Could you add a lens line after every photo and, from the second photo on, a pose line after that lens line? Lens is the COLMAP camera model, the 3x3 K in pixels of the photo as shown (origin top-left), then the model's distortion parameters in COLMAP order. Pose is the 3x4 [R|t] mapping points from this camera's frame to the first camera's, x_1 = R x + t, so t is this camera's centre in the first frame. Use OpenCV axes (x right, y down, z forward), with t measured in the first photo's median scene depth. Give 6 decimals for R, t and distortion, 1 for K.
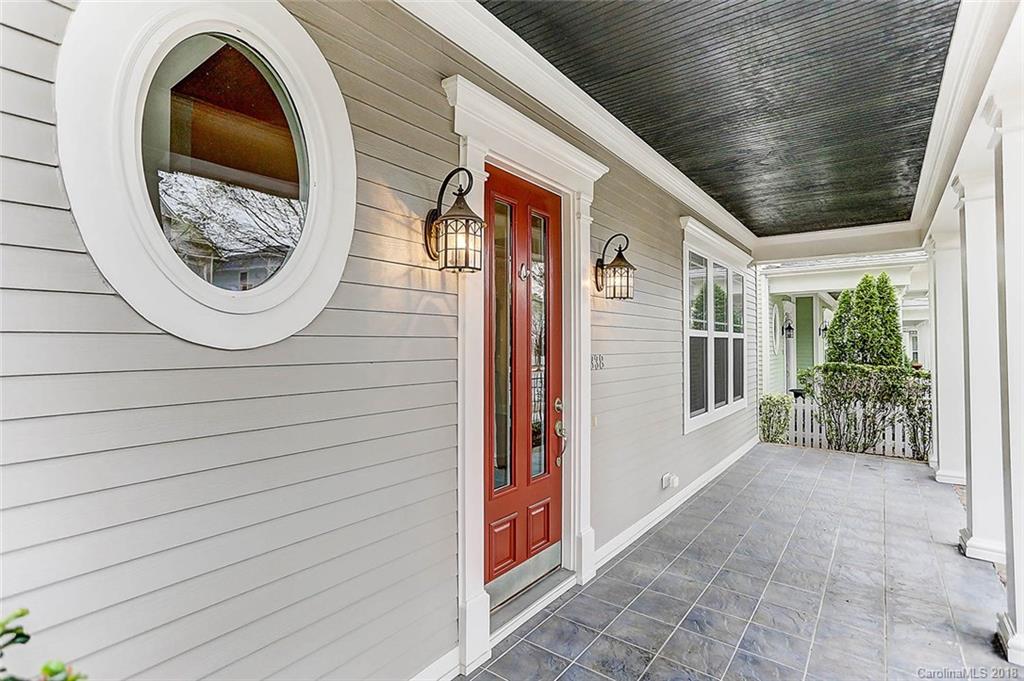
lens RADIAL K [[504.7, 0, 513.3], [0, 504.7, 332.9], [0, 0, 1]] dist [-0.047138, 0.033427]
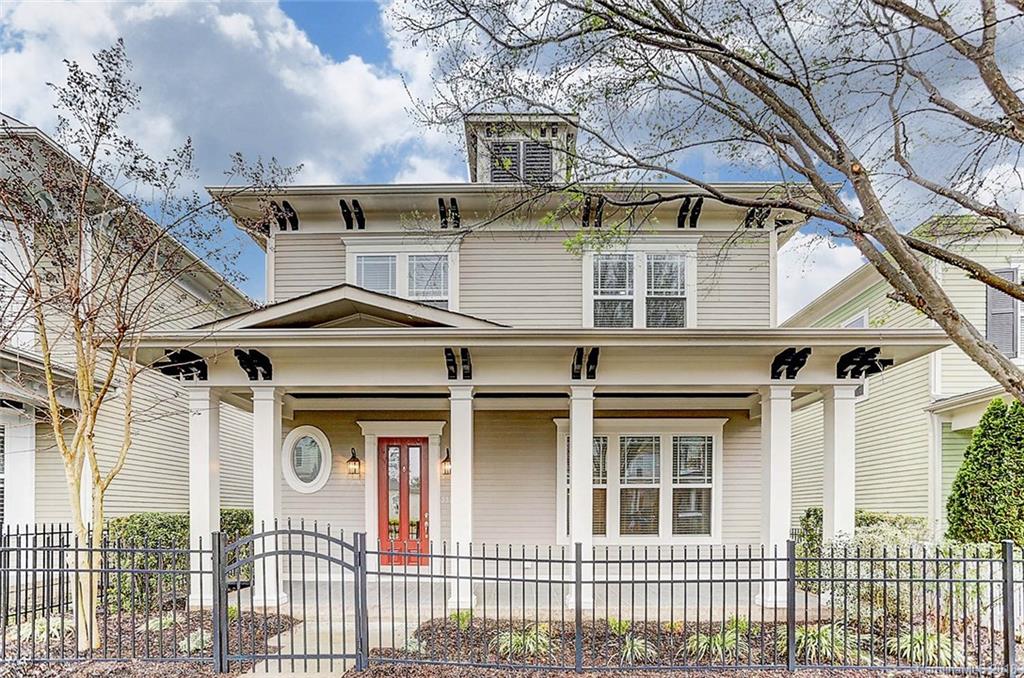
lens RADIAL K [[503.5, 0, 511.6], [0, 503.5, 327.8], [0, 0, 1]] dist [-0.022630, 0.001271]
pose [[0.589660, -0.285150, -0.755639, 1.686982], [0.016749, 0.939717, -0.341544, 0.072720], [0.807478, 0.188739, 0.558889, -0.182232]]
